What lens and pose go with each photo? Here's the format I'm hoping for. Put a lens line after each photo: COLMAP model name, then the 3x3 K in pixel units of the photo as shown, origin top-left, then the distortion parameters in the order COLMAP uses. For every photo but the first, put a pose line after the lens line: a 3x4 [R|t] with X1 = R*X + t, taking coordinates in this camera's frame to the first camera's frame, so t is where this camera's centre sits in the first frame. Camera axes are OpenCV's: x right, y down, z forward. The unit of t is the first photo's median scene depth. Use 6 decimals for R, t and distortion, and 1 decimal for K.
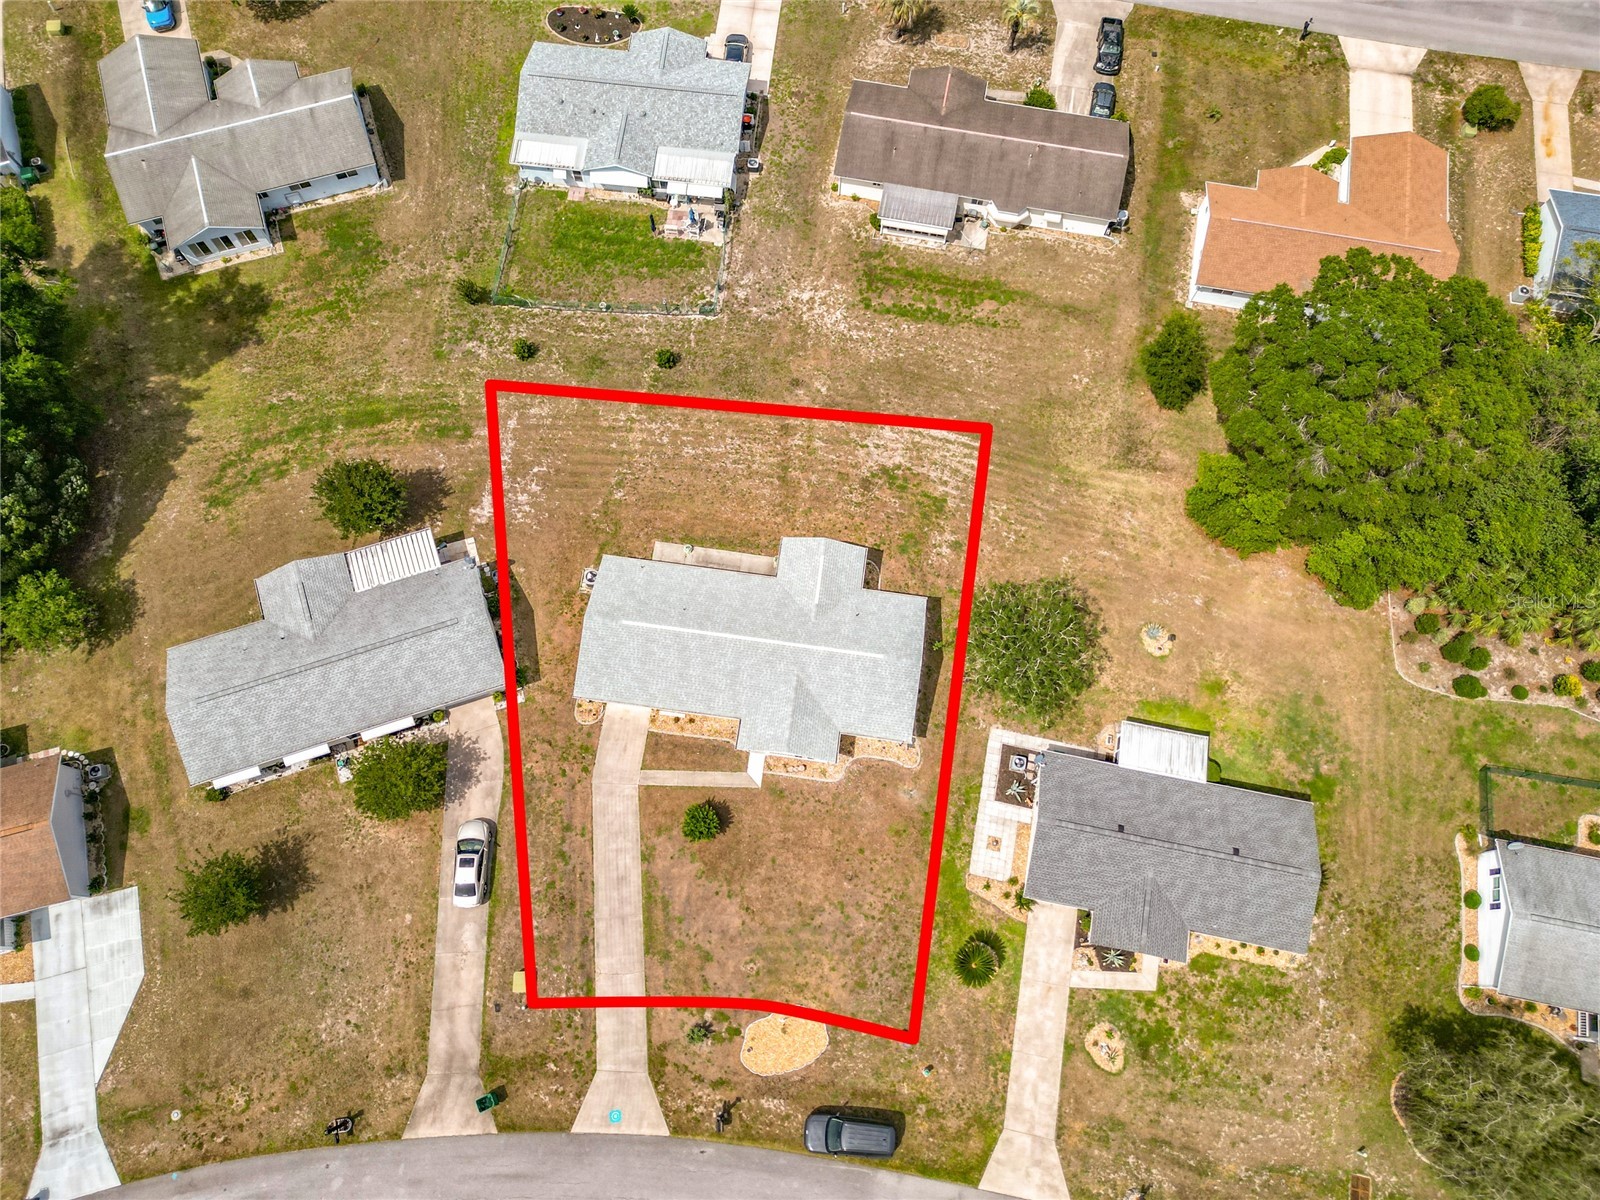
lens RADIAL K [[1139.2, 0, 800.0], [0, 1139.2, 600.0], [0, 0, 1]] dist [0.010502, 0.000515]
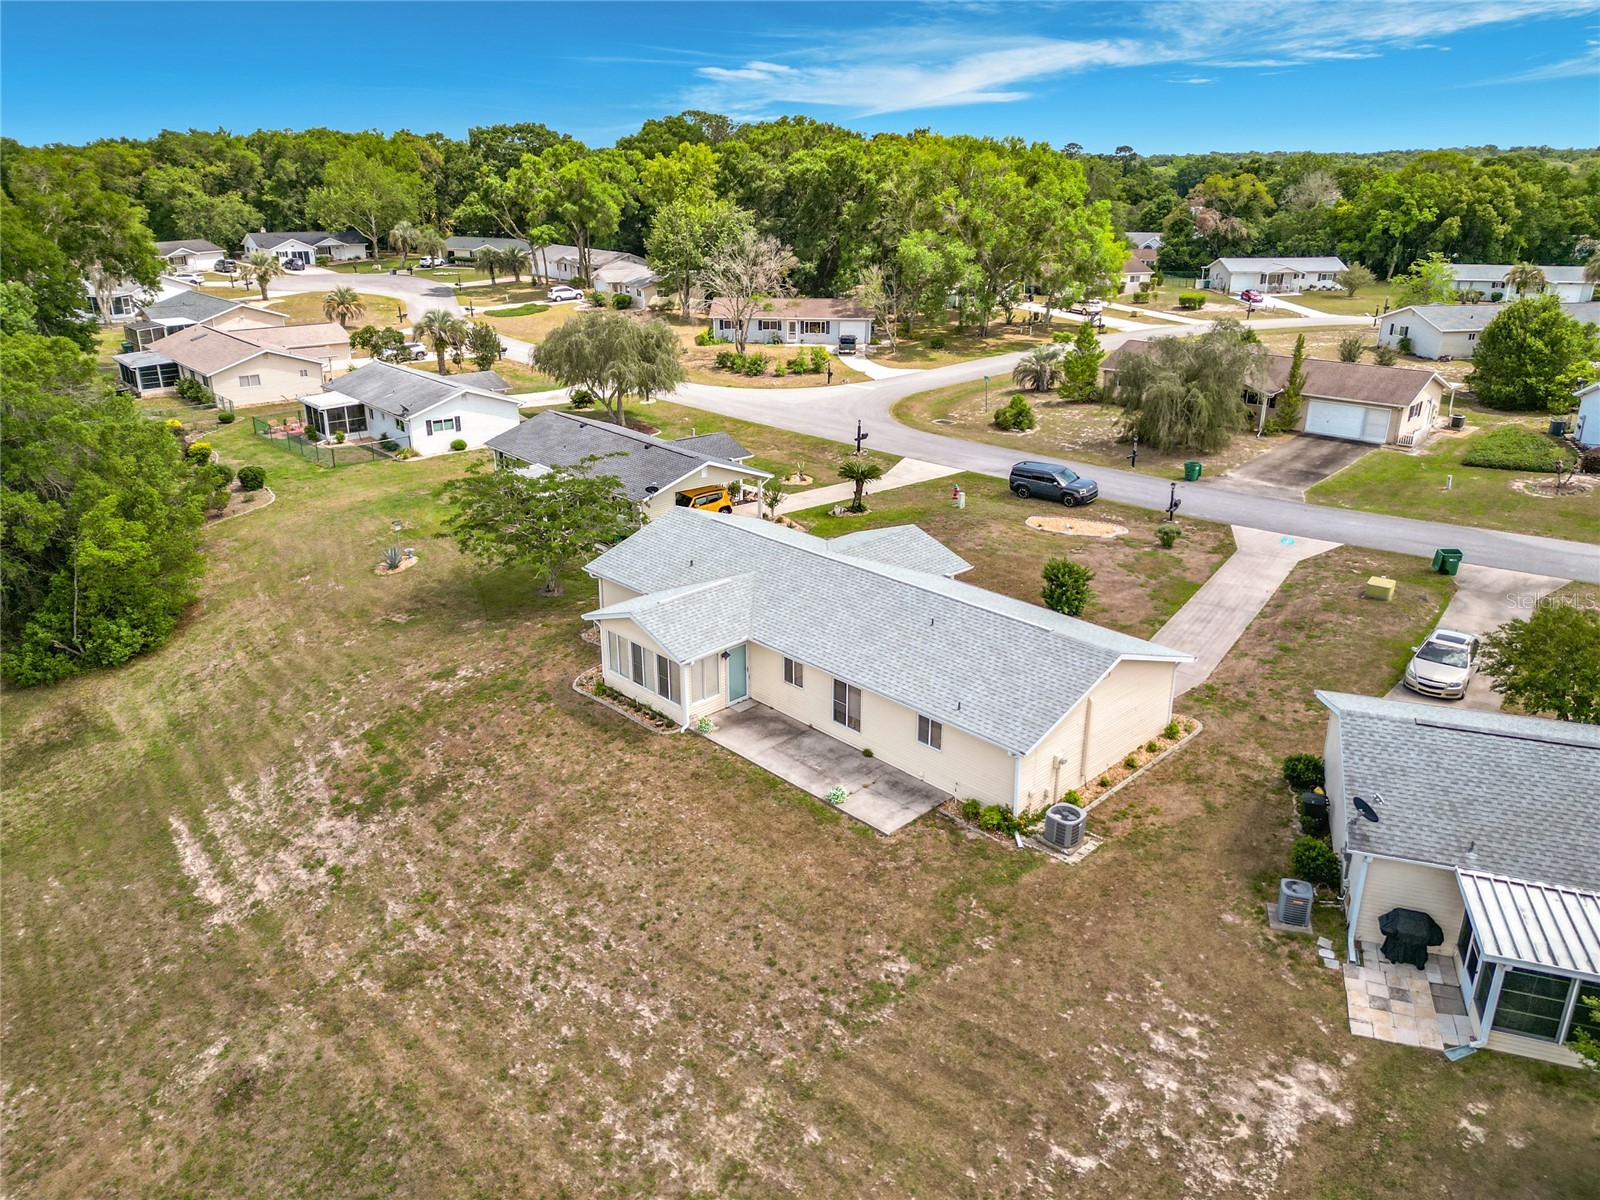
lens RADIAL K [[1139.2, 0, 800.0], [0, 1139.2, 600.0], [0, 0, 1]] dist [0.010502, 0.000515]
pose [[-0.793280, -0.235424, 0.561499, -0.290627], [0.573171, 0.022328, 0.819132, -0.380298], [-0.205381, 0.971636, 0.117226, 0.805934]]
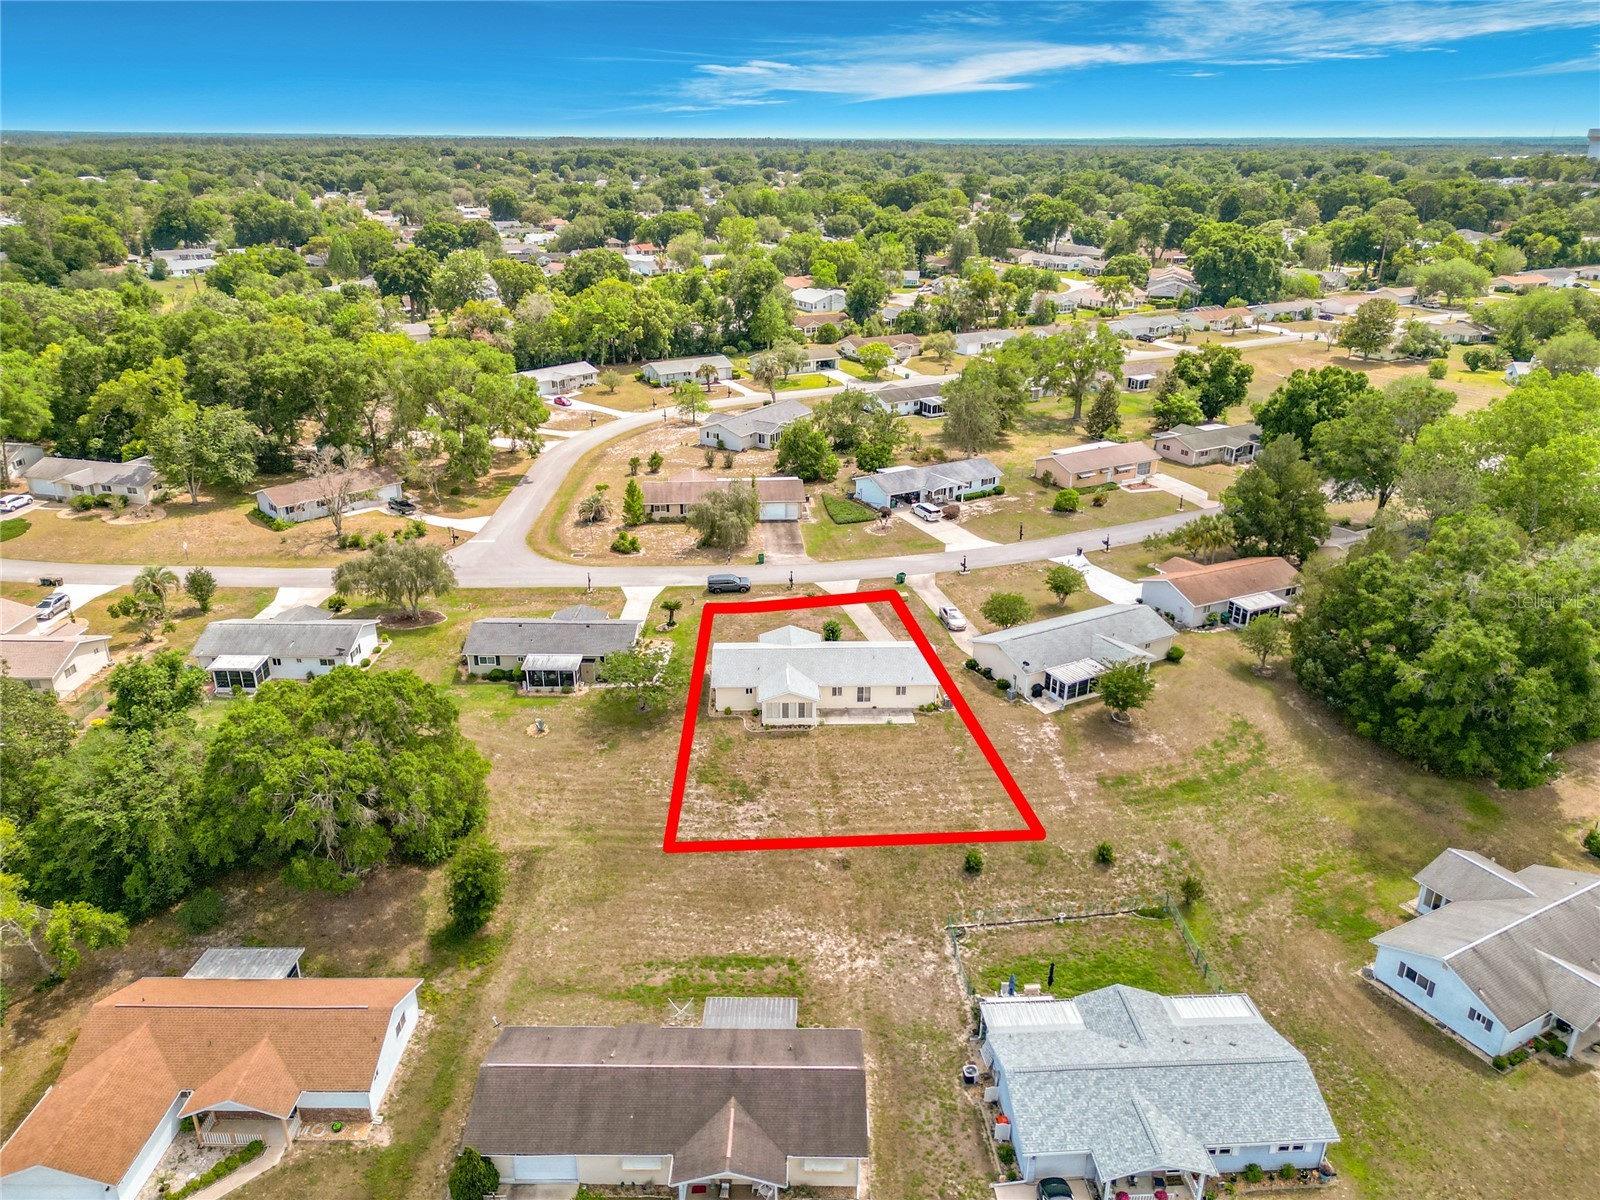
lens RADIAL K [[1139.2, 0, 800.0], [0, 1139.2, 600.0], [0, 0, 1]] dist [0.010502, 0.000515]
pose [[-0.983817, 0.050106, -0.172029, 0.209148], [-0.174921, -0.060553, 0.982719, -1.221234], [0.038824, 0.996907, 0.068337, 0.700995]]
